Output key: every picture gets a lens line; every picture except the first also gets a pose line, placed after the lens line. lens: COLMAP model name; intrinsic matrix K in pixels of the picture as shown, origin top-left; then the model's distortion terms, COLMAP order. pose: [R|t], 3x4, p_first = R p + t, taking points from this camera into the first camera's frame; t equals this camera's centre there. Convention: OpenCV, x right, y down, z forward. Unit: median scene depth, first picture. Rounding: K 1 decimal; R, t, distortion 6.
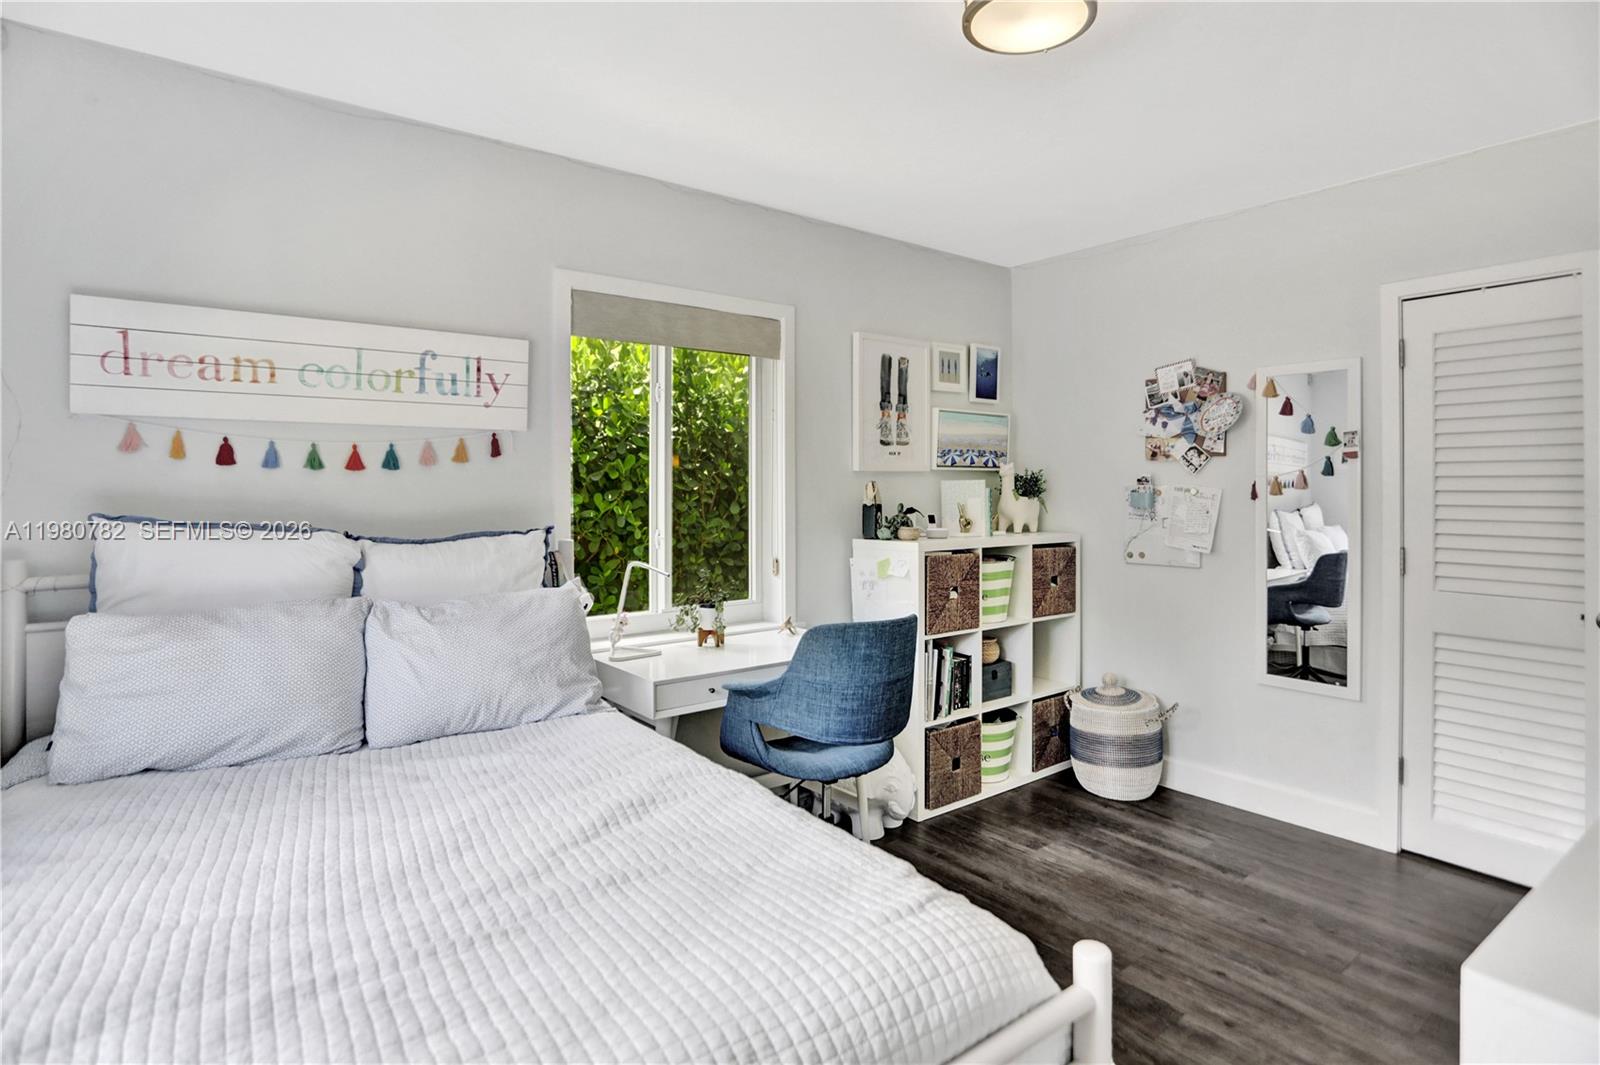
lens RADIAL K [[805.4, 0, 784.7], [0, 805.4, 516.3], [0, 0, 1]] dist [-0.079548, 0.041514]
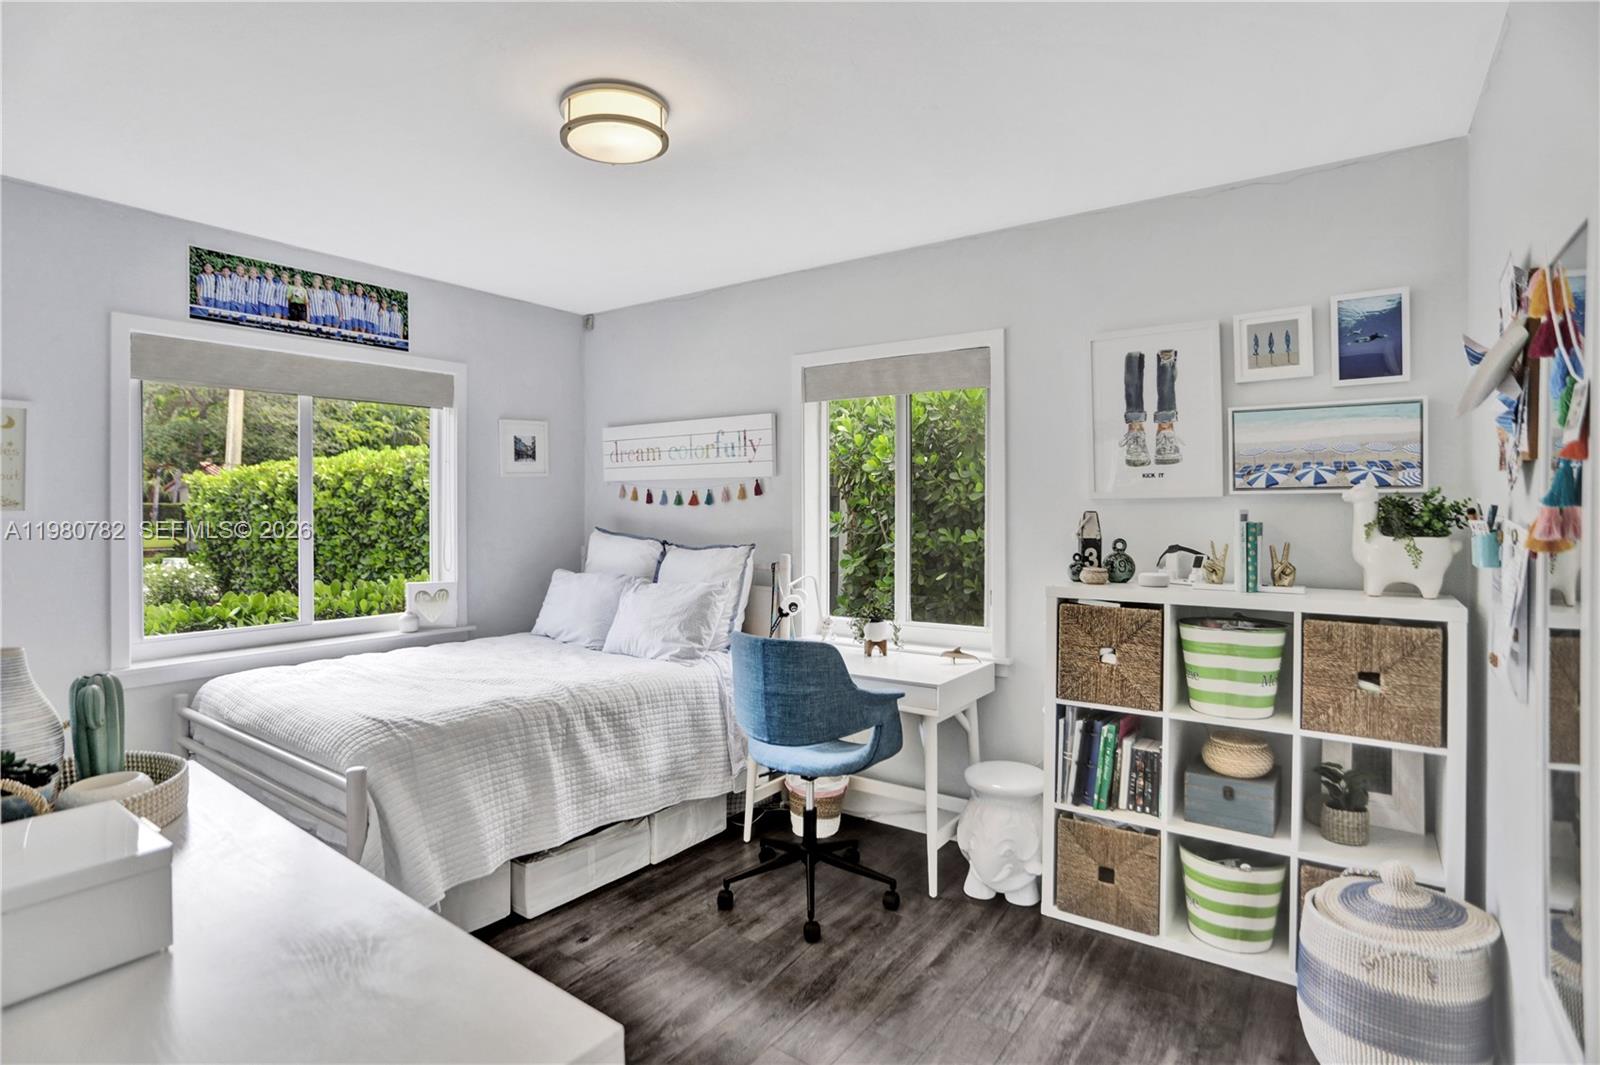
lens RADIAL K [[805.4, 0, 784.7], [0, 805.4, 516.3], [0, 0, 1]] dist [-0.079548, 0.041514]
pose [[0.311140, 0.022806, -0.950090, 0.844583], [-0.019446, 0.999655, 0.017627, -0.048634], [0.950165, 0.012991, 0.311476, 0.454827]]
